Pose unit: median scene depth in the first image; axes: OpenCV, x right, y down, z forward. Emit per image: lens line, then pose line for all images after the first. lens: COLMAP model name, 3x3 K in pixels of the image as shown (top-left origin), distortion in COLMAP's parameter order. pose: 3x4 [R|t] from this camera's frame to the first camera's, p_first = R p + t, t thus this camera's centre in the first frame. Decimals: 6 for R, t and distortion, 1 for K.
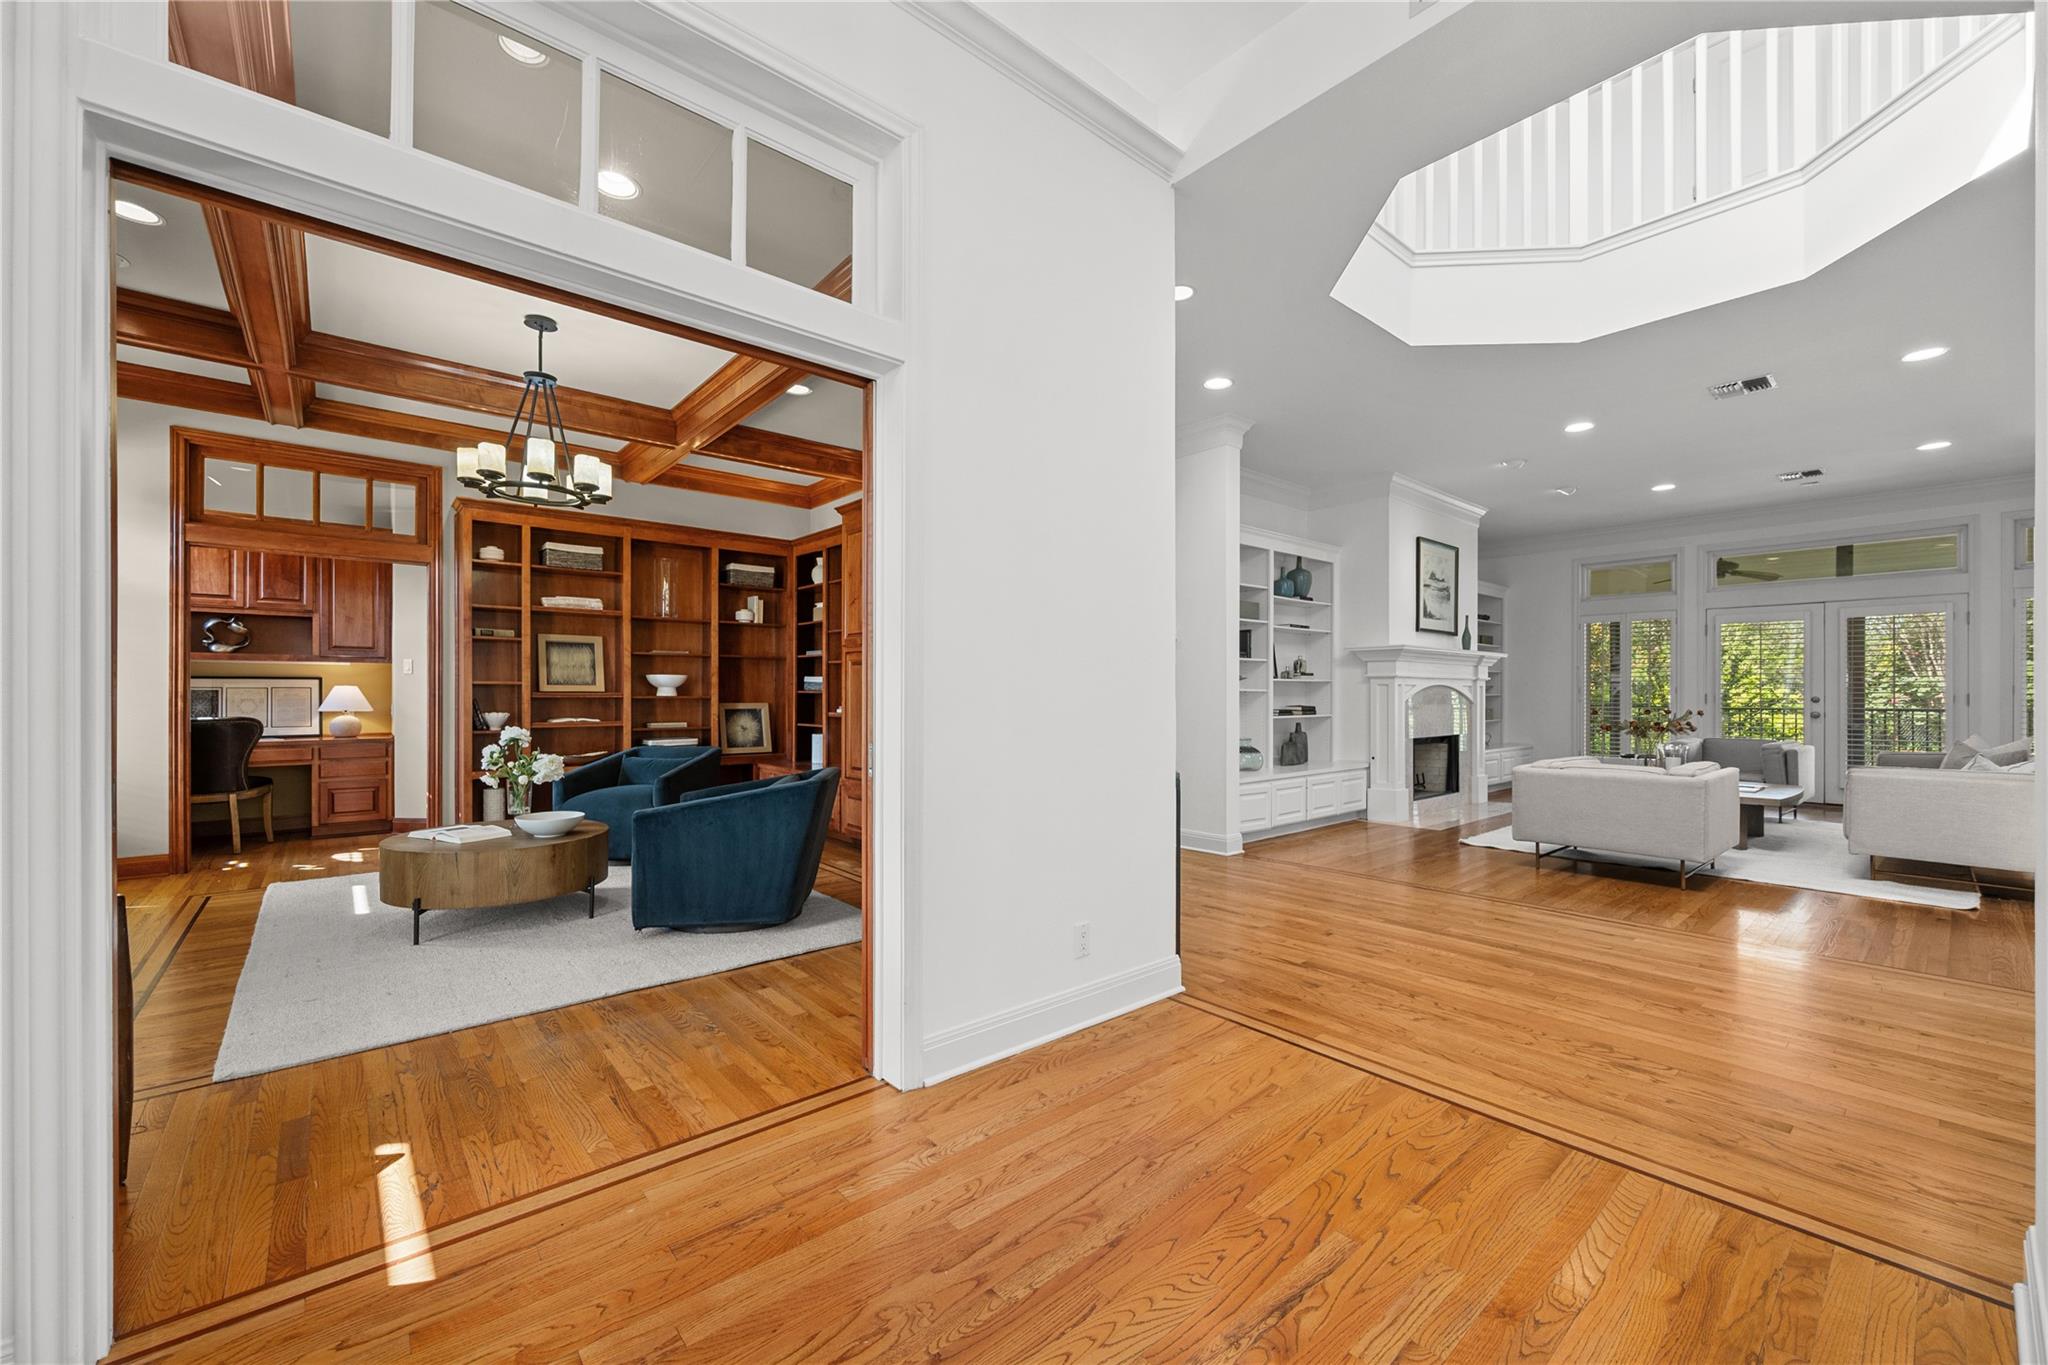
lens RADIAL K [[799.4, 0, 1016.8], [0, 799.4, 691.2], [0, 0, 1]] dist [-0.002189, -0.000181]
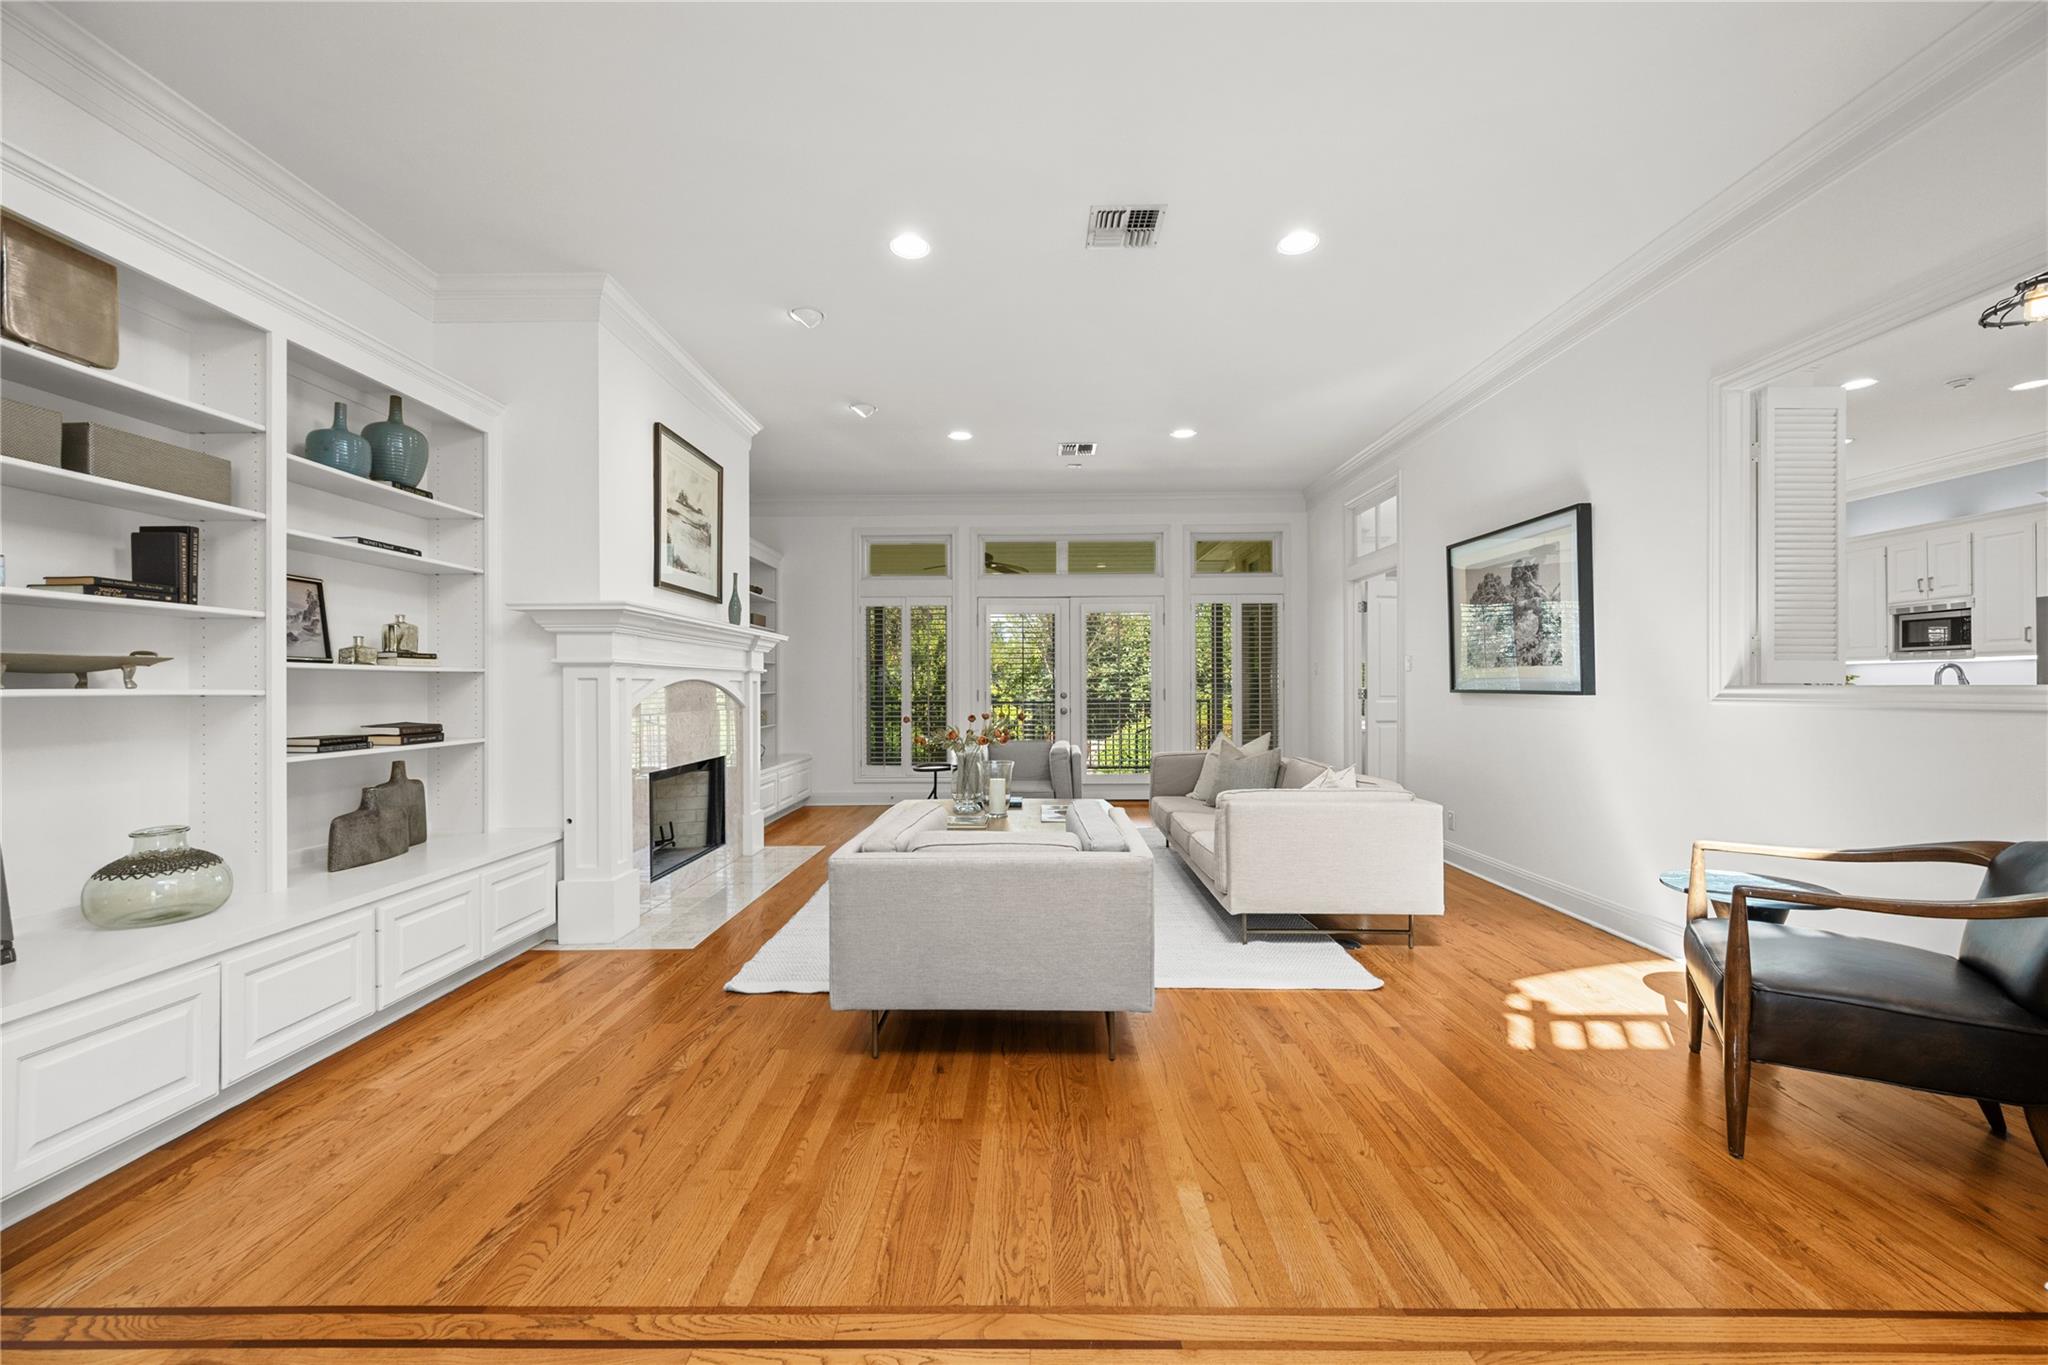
lens RADIAL K [[799.4, 0, 1016.8], [0, 799.4, 691.2], [0, 0, 1]] dist [-0.002189, -0.000181]
pose [[0.656818, -0.008502, 0.754001, 0.240418], [0.003329, 0.999959, 0.008375, -0.003207], [-0.754041, -0.002991, 0.656820, 0.431424]]
